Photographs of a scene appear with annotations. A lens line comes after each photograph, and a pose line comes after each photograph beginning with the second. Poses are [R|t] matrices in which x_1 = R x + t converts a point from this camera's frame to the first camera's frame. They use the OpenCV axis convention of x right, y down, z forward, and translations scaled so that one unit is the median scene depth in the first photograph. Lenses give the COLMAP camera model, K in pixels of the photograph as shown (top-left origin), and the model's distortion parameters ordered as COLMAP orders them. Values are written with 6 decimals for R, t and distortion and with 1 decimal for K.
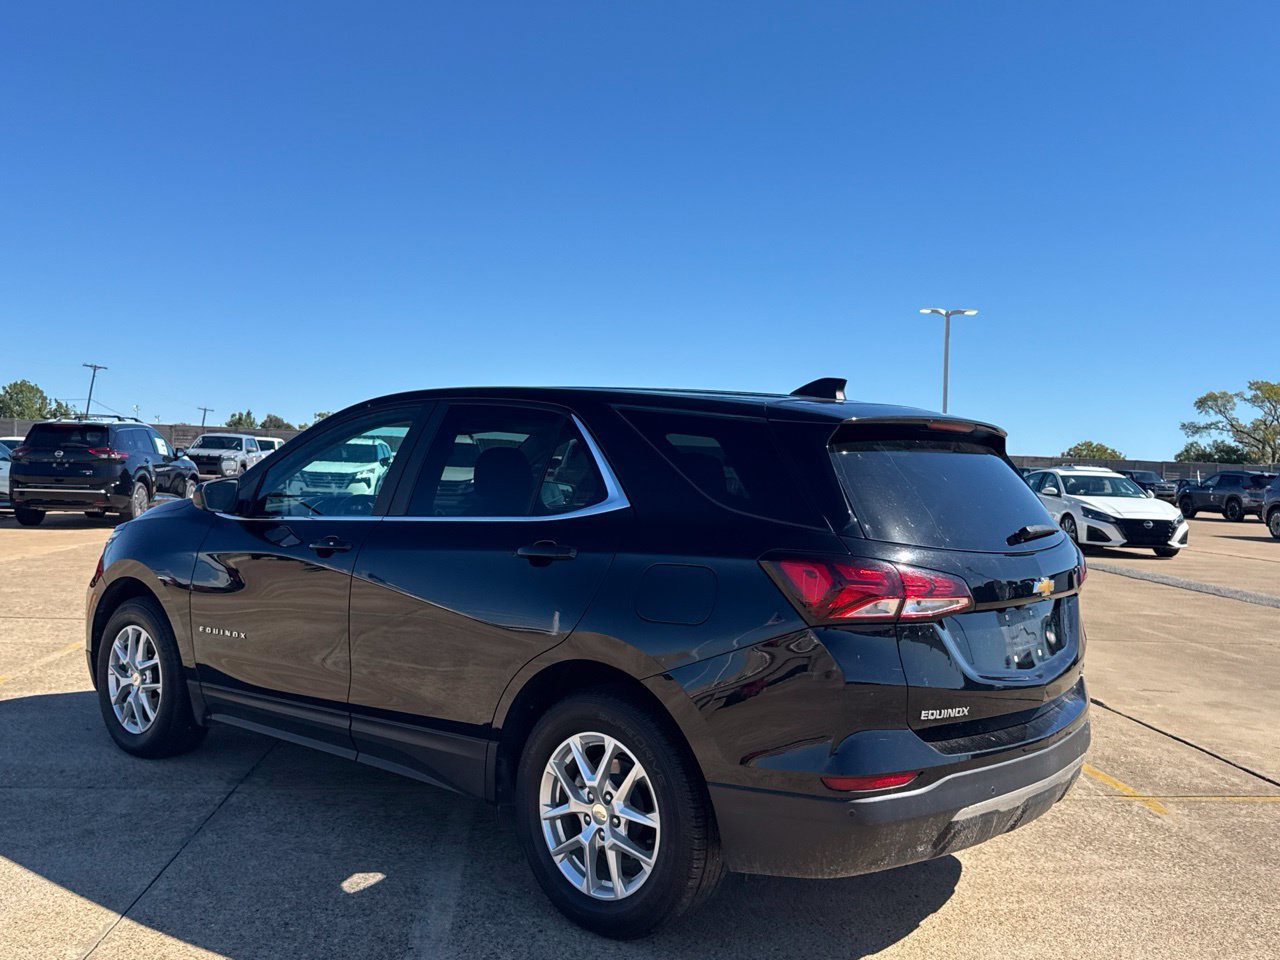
lens RADIAL K [[1180.0, 0, 637.7], [0, 1180.0, 477.6], [0, 0, 1]] dist [0.050845, 0.000000]
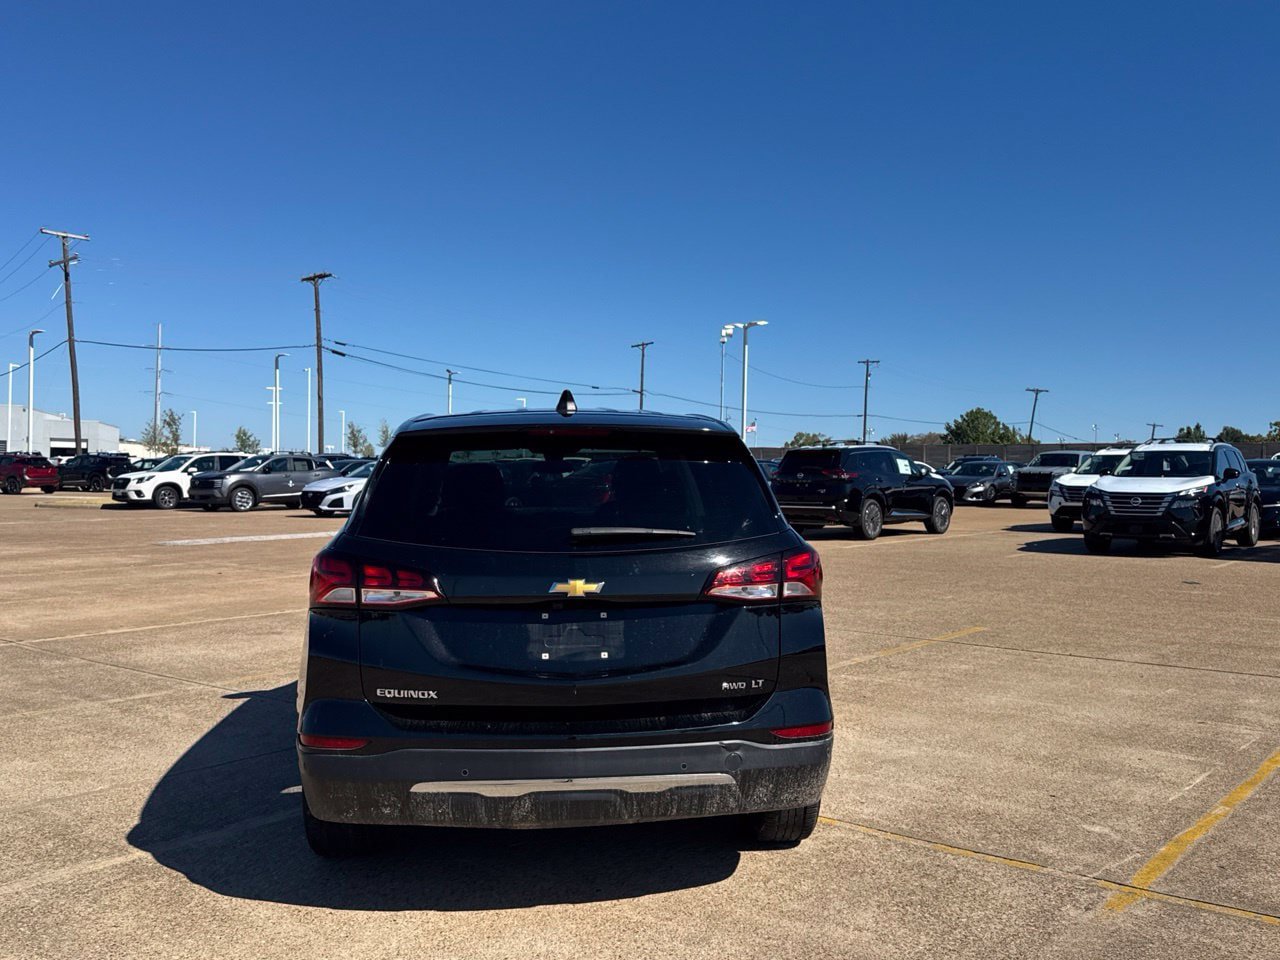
lens RADIAL K [[1180.0, 0, 637.0], [0, 1180.0, 474.3], [0, 0, 1]] dist [0.050845, 0.000000]
pose [[0.713781, -0.026867, -0.699853, 0.906974], [0.014272, 0.999614, -0.023819, 0.016761], [0.700223, 0.007013, 0.713890, 0.269390]]
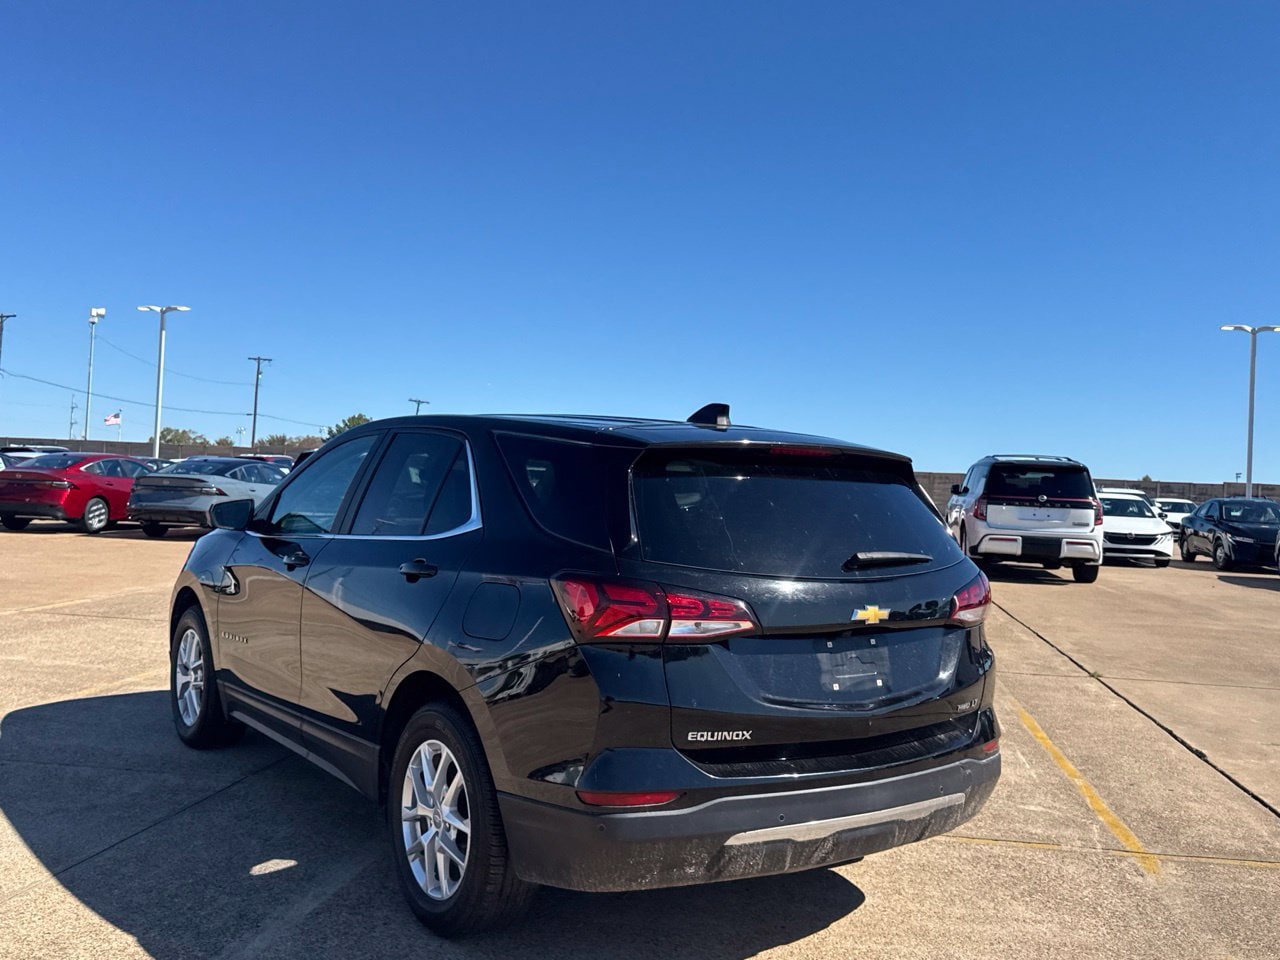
lens RADIAL K [[1180.0, 0, 647.6], [0, 1180.0, 474.1], [0, 0, 1]] dist [0.050845, 0.000000]
pose [[0.970728, 0.003059, -0.240160, 0.332854], [-0.009585, 0.999616, -0.026010, 0.002715], [0.239988, 0.027550, 0.970385, 0.006356]]
